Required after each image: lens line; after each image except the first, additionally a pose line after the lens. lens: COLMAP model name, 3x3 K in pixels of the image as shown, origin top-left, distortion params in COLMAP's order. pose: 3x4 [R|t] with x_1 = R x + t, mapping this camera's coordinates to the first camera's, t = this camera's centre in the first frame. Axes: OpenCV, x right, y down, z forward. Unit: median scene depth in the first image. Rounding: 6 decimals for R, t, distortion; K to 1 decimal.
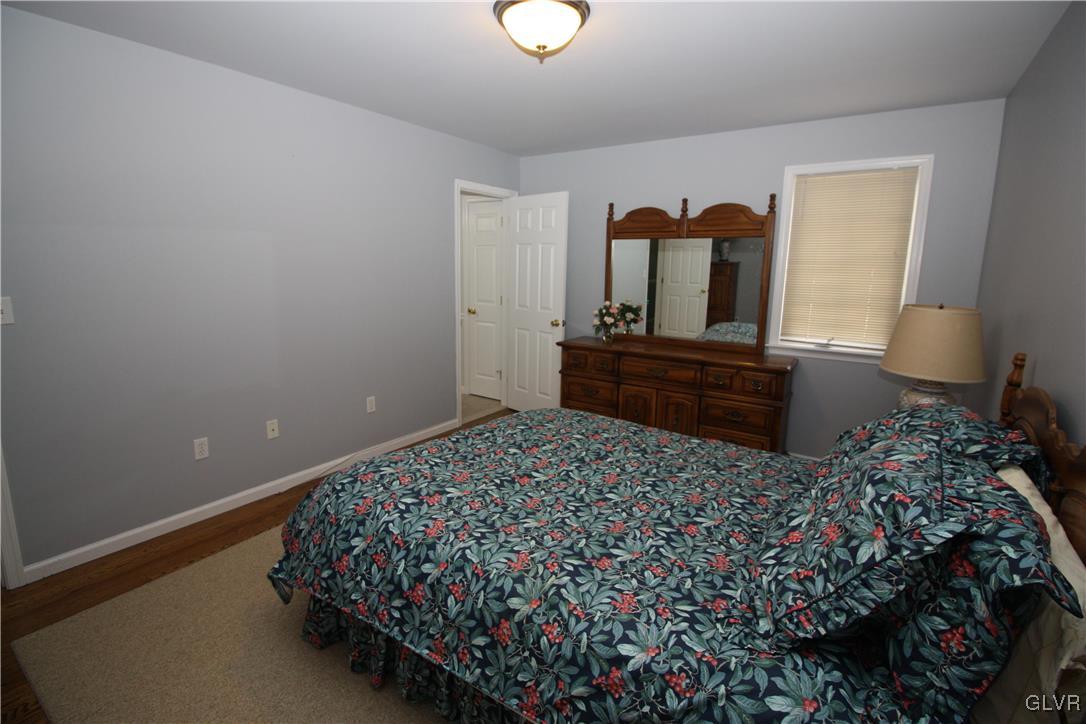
lens RADIAL K [[504.4, 0, 539.6], [0, 504.4, 348.1], [0, 0, 1]] dist [0.002440, -0.013624]
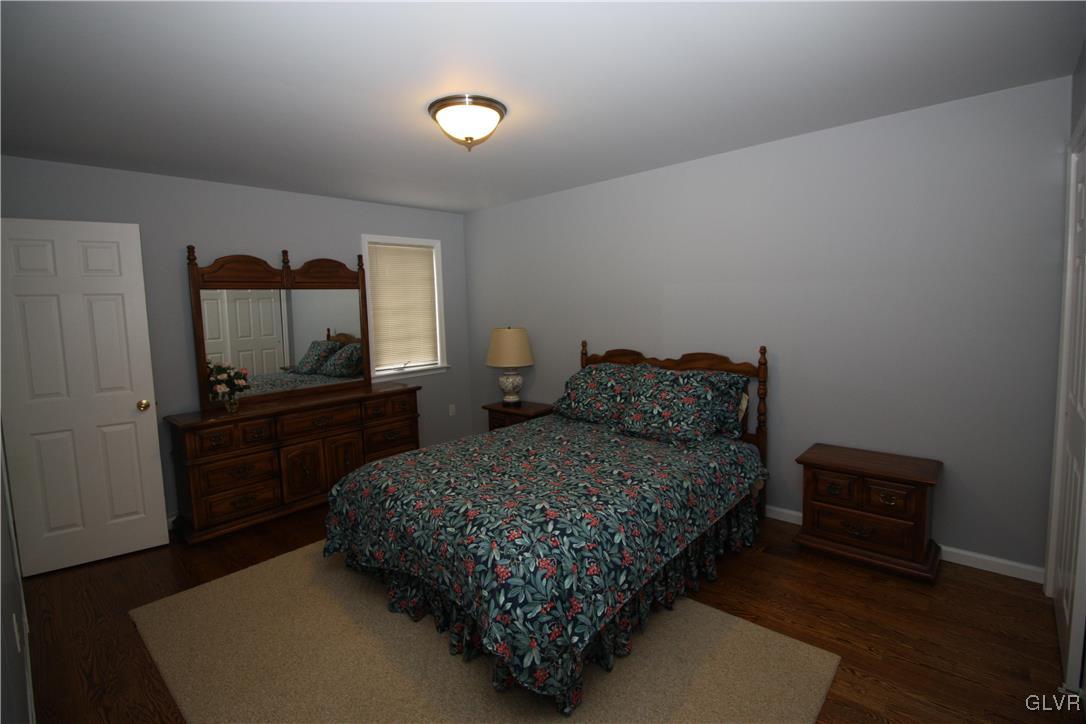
lens RADIAL K [[504.4, 0, 539.6], [0, 504.4, 348.1], [0, 0, 1]] dist [0.002440, -0.013624]
pose [[0.148906, -0.105962, 0.983158, -0.711439], [0.199325, 0.977050, 0.075114, -0.088534], [-0.968554, 0.184783, 0.166609, 0.415584]]
